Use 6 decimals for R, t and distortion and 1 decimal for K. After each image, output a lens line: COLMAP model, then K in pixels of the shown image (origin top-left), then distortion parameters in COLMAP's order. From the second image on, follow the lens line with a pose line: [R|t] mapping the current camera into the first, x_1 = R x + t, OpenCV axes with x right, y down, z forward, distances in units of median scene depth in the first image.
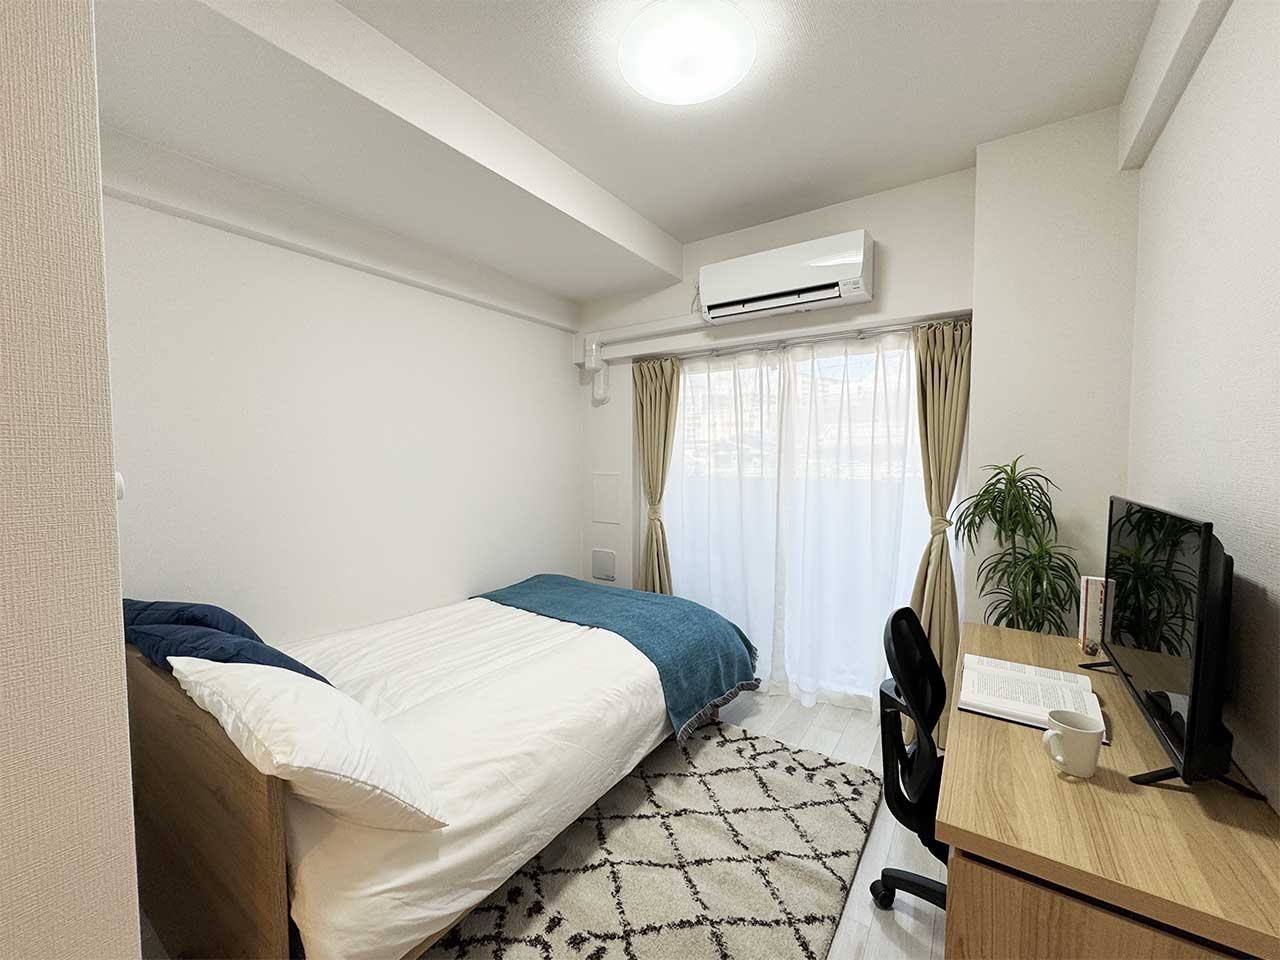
lens RADIAL K [[510.6, 0, 640.0], [0, 510.6, 480.0], [0, 0, 1]] dist [-0.003447, 0.000167]
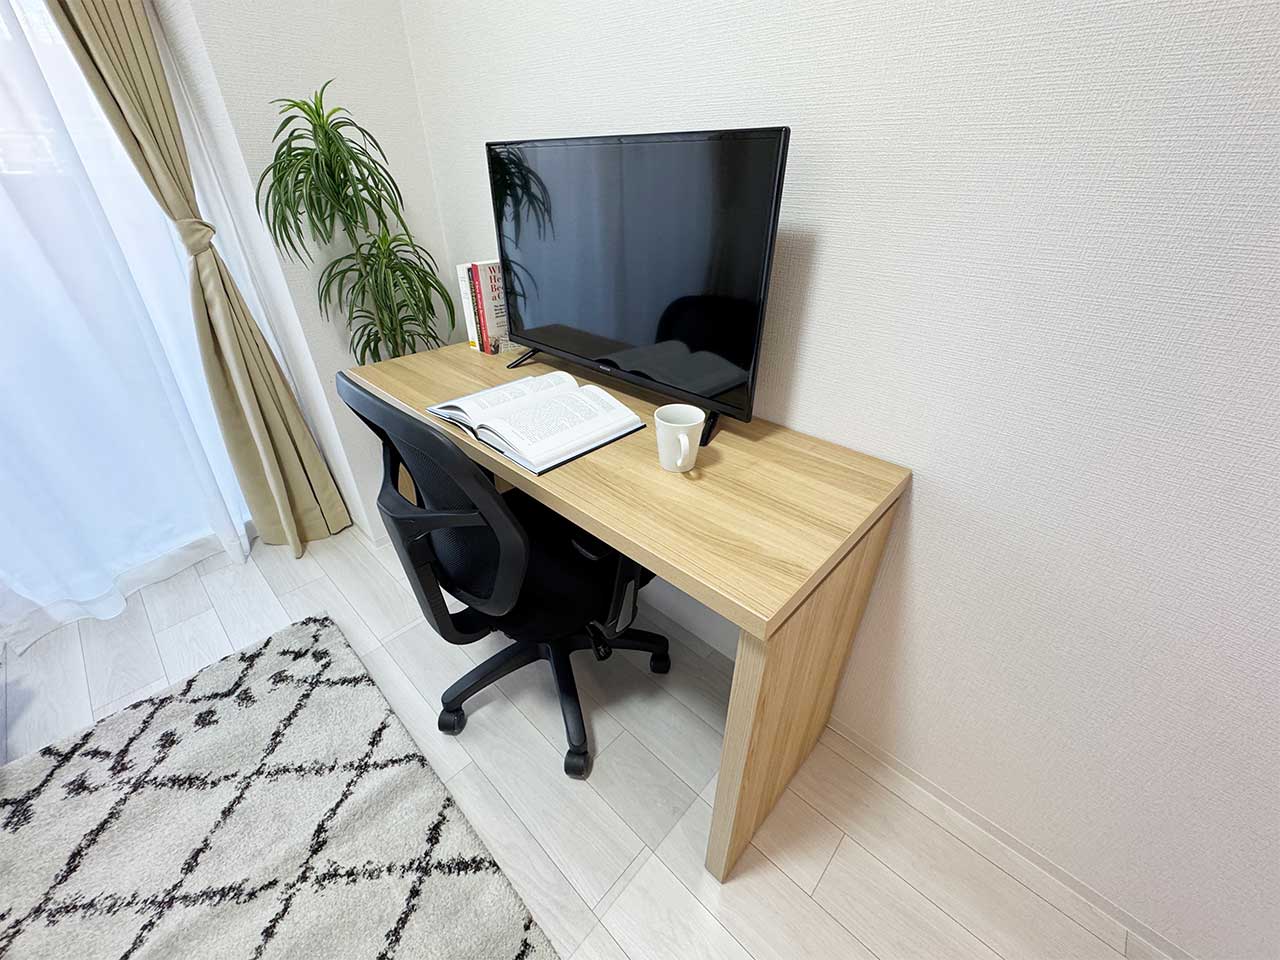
lens RADIAL K [[510.6, 0, 640.0], [0, 510.6, 480.0], [0, 0, 1]] dist [-0.003447, 0.000167]
pose [[0.160359, -0.520290, 0.838799, 0.030007], [0.045125, 0.852772, 0.520330, 0.057970], [-0.986027, -0.045589, 0.160227, 0.473603]]
